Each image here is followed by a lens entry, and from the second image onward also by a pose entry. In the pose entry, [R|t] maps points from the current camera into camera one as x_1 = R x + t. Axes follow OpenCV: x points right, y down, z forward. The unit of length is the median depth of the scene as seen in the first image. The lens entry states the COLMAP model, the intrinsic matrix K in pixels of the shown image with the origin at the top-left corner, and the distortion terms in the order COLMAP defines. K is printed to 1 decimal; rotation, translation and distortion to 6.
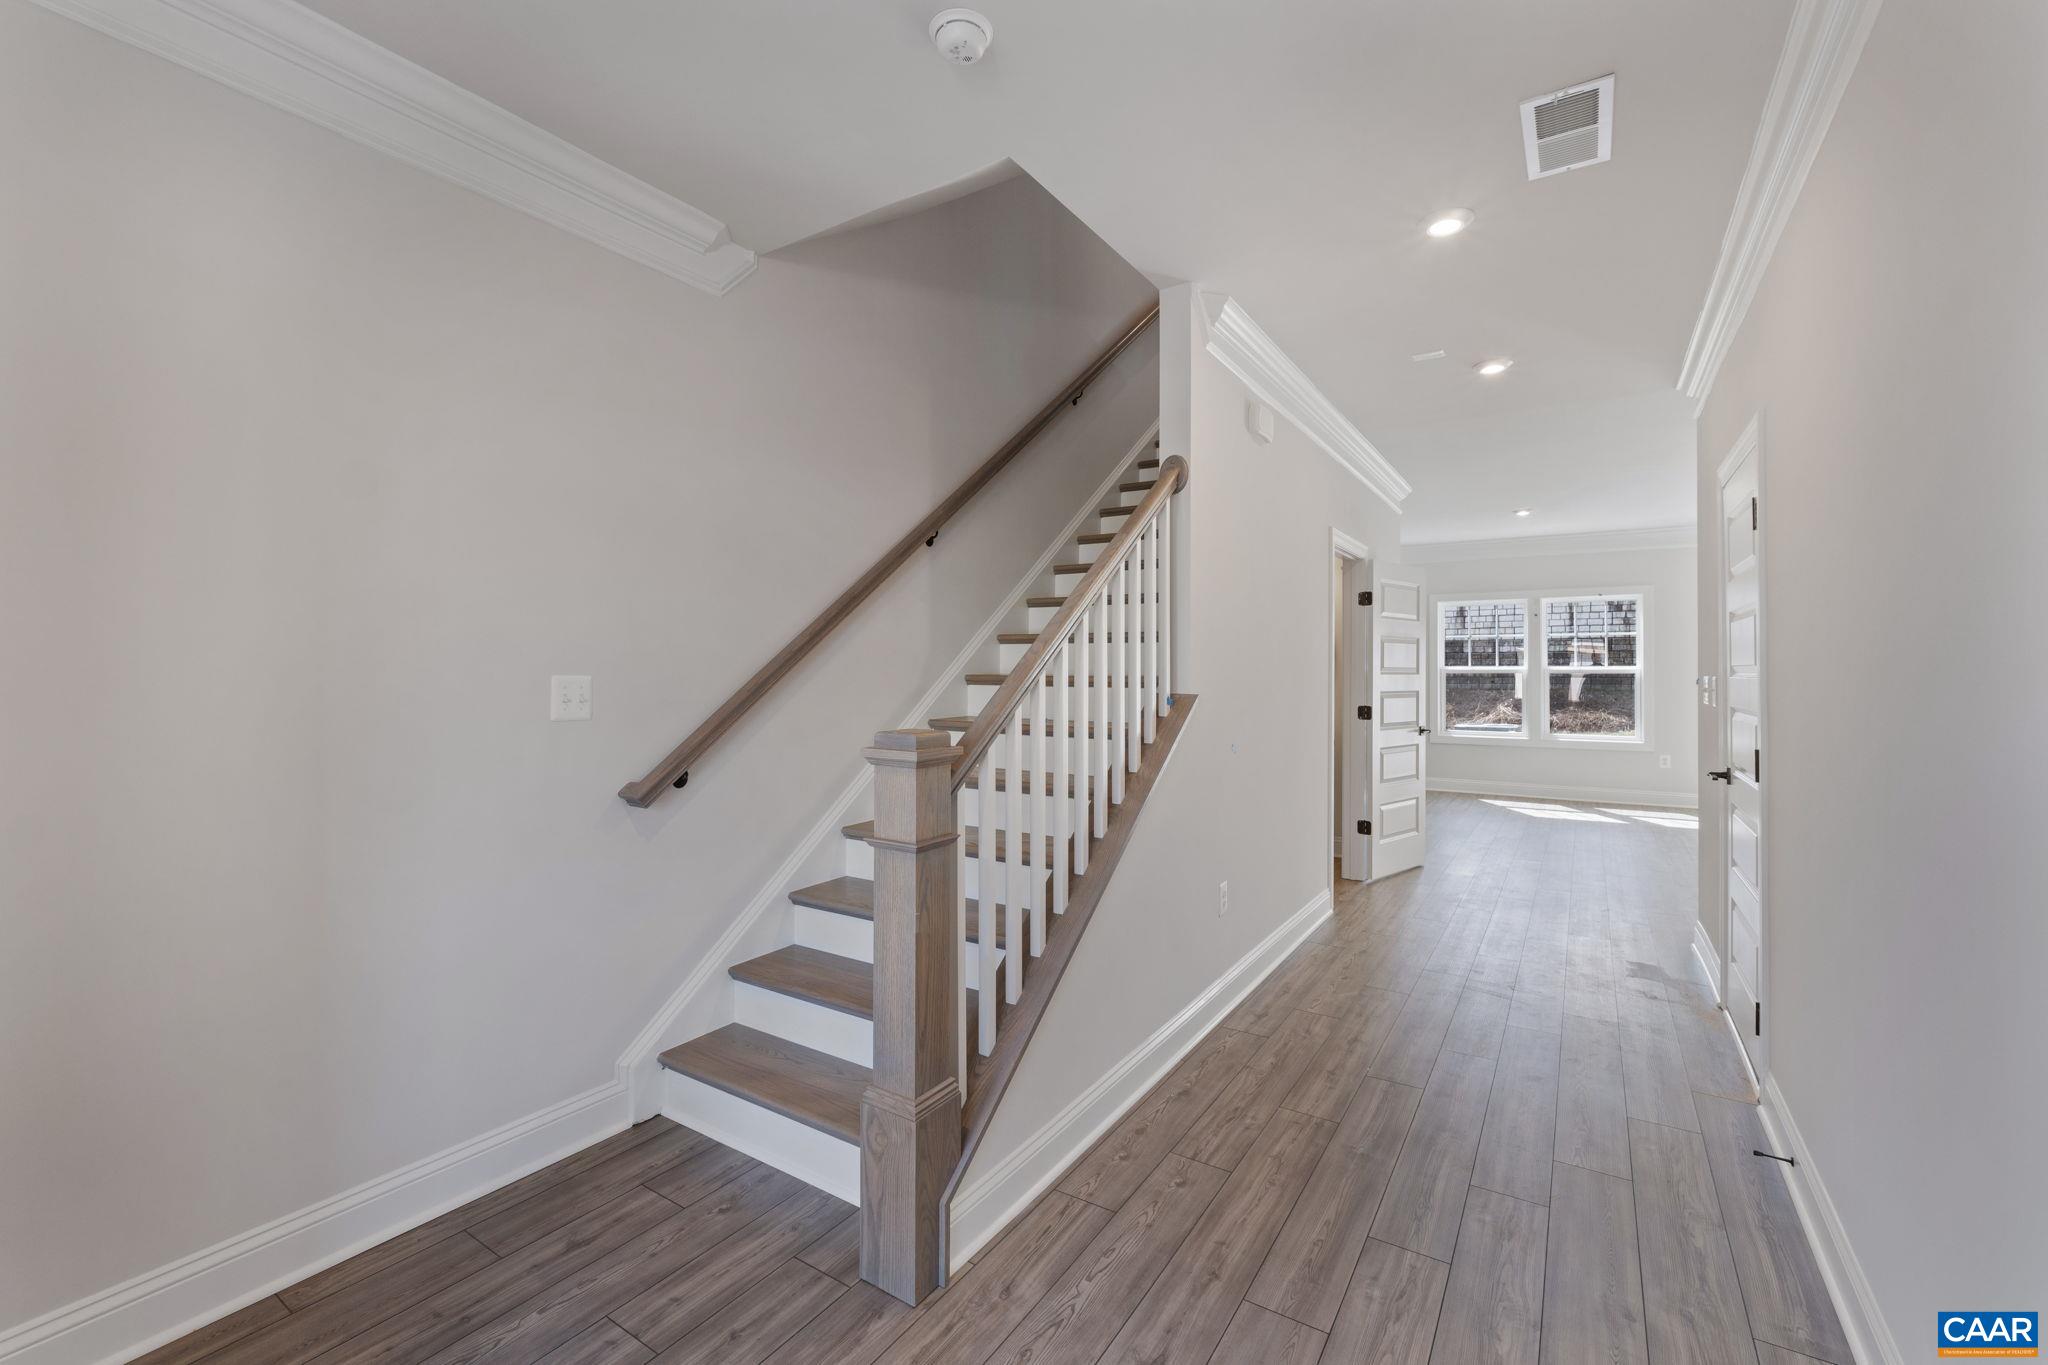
lens RADIAL K [[867.1, 0, 1033.5], [0, 867.1, 655.4], [0, 0, 1]] dist [-0.009860, 0.001384]
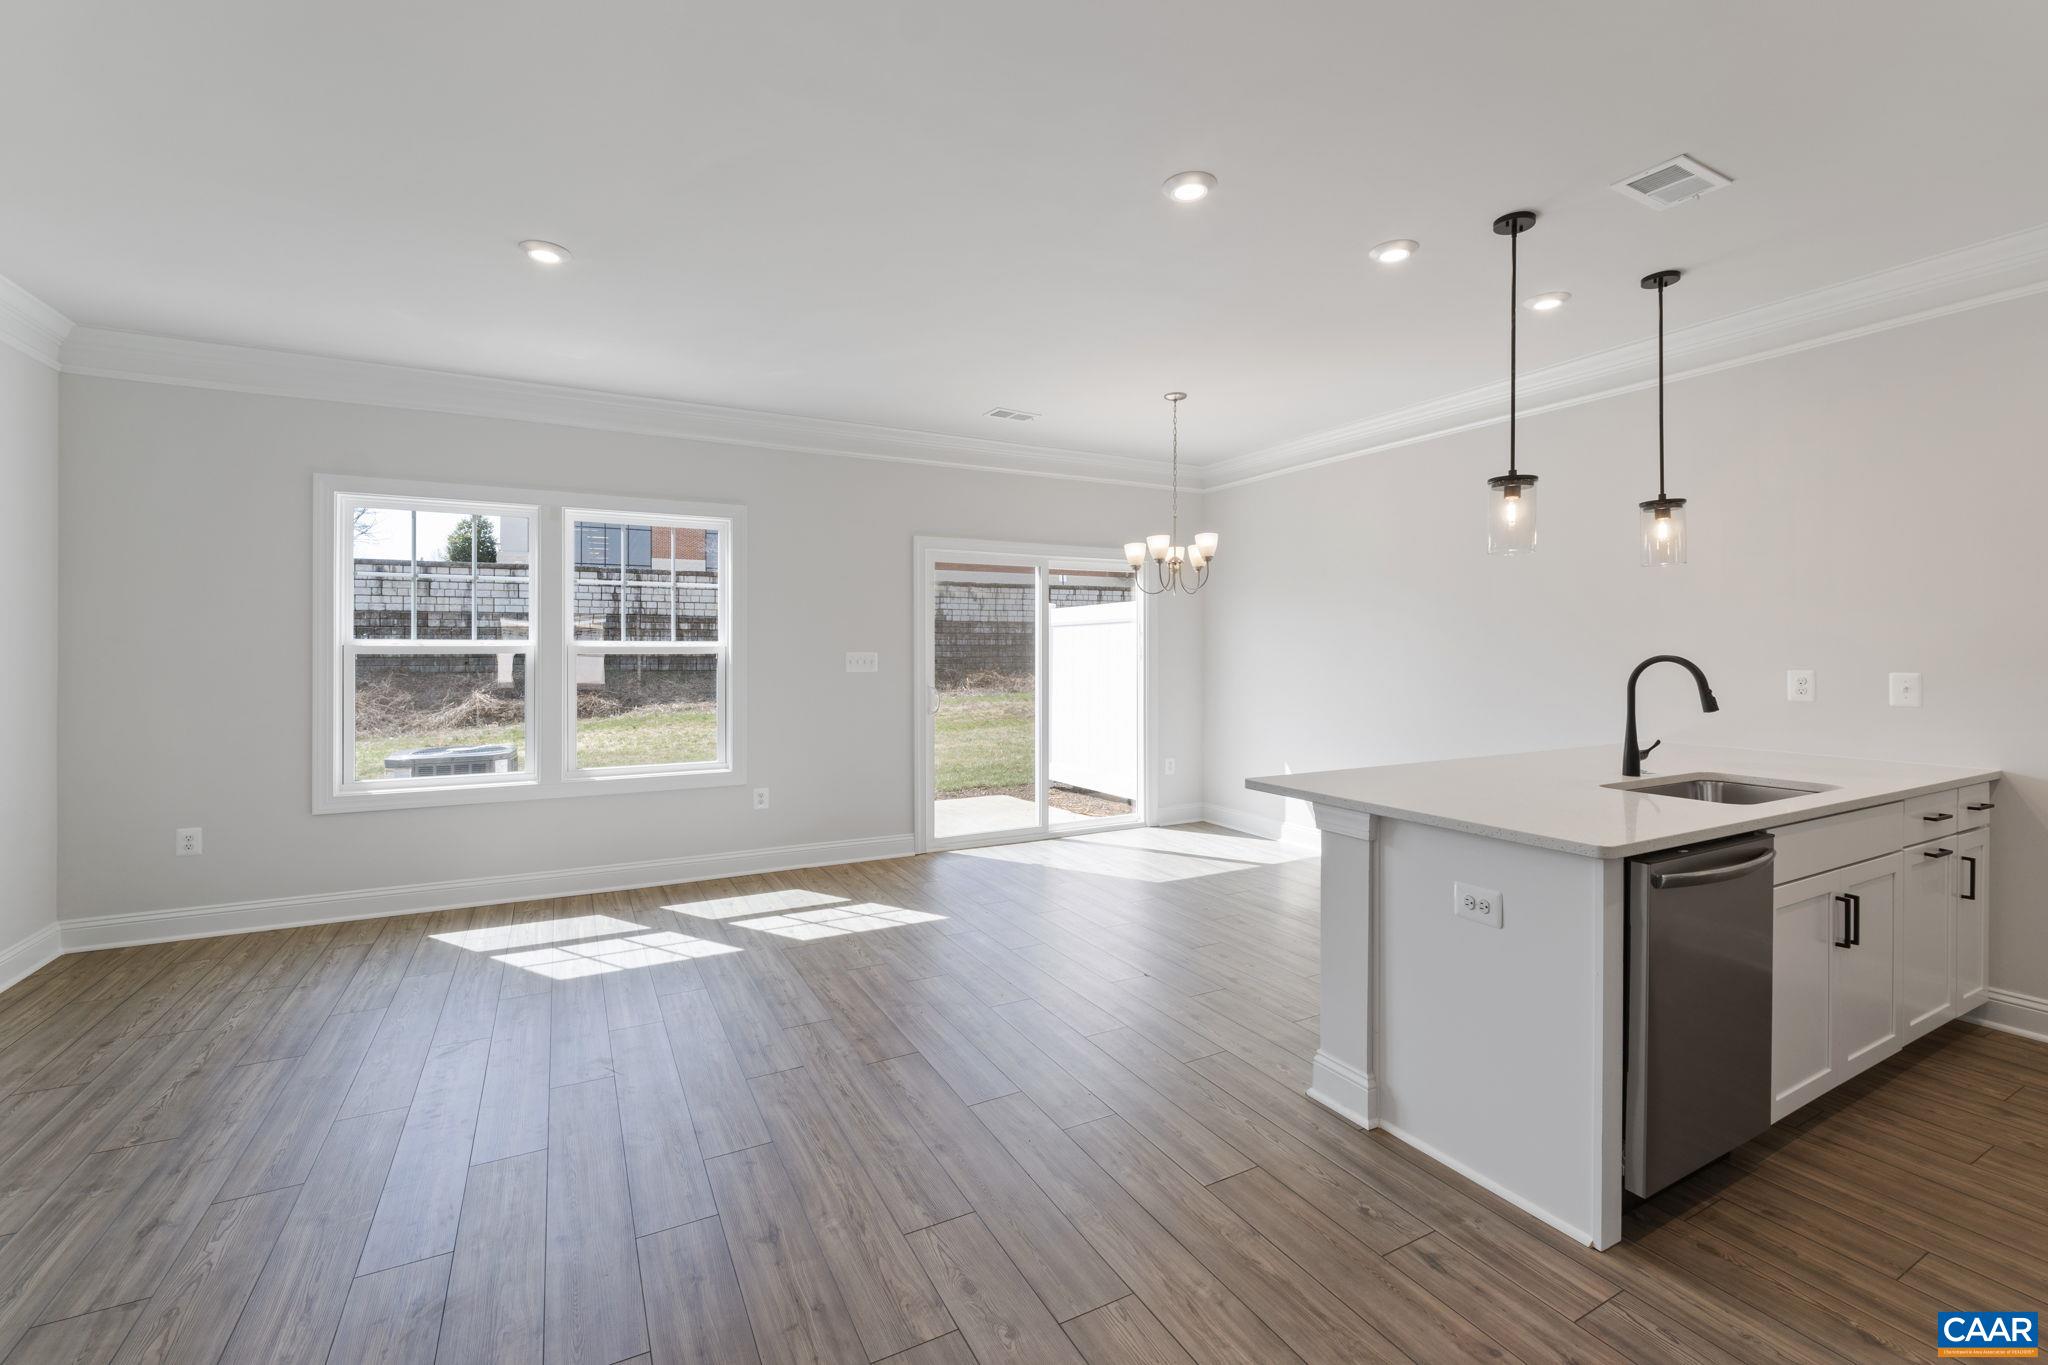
lens RADIAL K [[867.1, 0, 1020.4], [0, 867.1, 655.4], [0, 0, 1]] dist [-0.009860, 0.001384]
pose [[0.490801, -0.004680, 0.871259, 0.089667], [-0.016327, 0.999761, 0.014568, 0.003330], [-0.871119, -0.021375, 0.490607, 0.167729]]
